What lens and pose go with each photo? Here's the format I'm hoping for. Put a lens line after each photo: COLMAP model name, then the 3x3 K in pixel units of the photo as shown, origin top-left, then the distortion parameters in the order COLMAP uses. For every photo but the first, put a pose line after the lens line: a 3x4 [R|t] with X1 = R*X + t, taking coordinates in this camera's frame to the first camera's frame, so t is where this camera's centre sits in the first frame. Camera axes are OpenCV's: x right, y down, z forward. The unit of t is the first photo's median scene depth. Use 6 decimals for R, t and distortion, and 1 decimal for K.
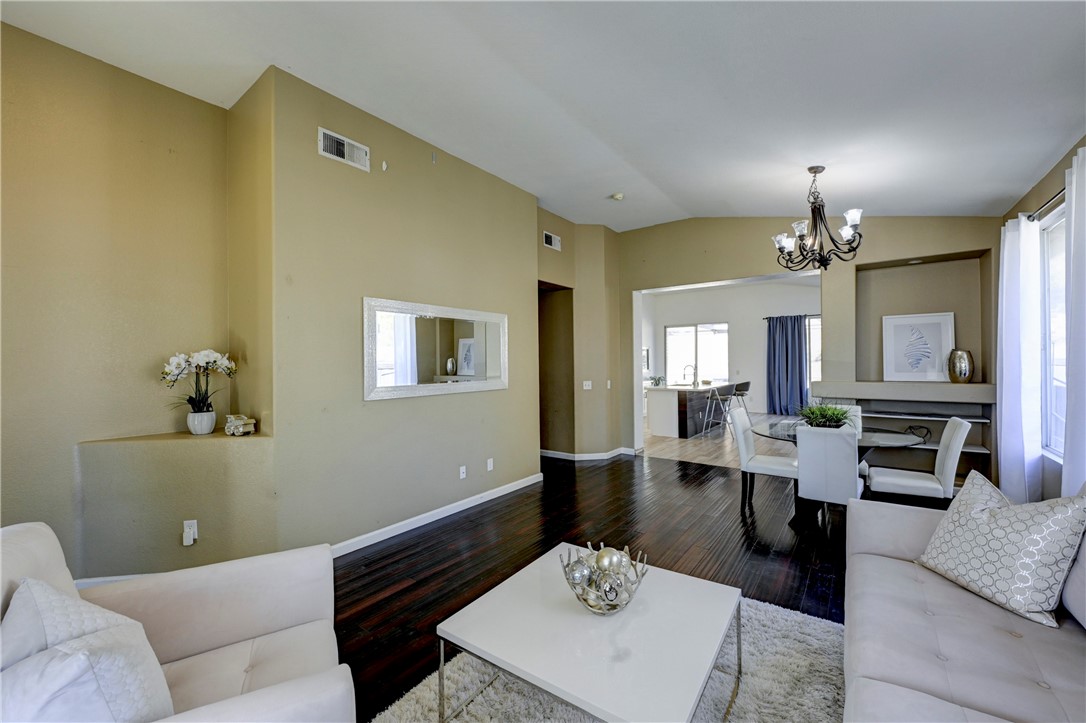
lens RADIAL K [[432.3, 0, 542.8], [0, 432.3, 359.4], [0, 0, 1]] dist [-0.001003, 0.000271]
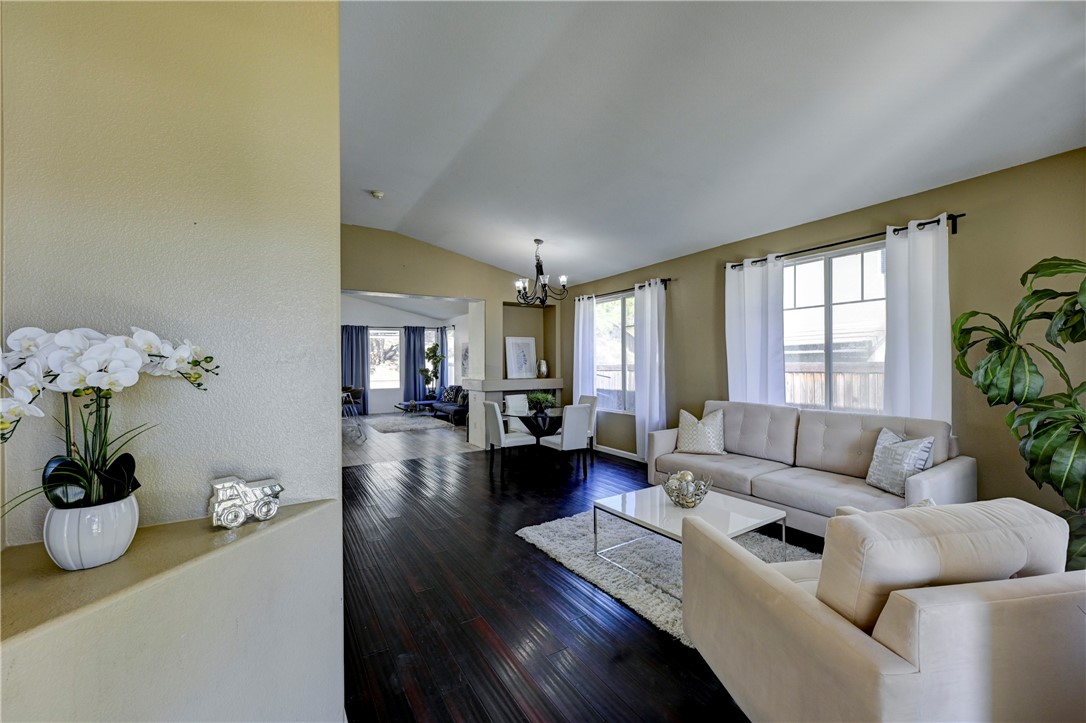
lens RADIAL K [[432.3, 0, 542.8], [0, 432.3, 359.4], [0, 0, 1]] dist [-0.001003, 0.000271]
pose [[0.379337, 0.014633, 0.925143, -0.608647], [-0.001712, 0.999884, -0.015113, 0.003696], [-0.925257, 0.004149, 0.379318, 0.313574]]
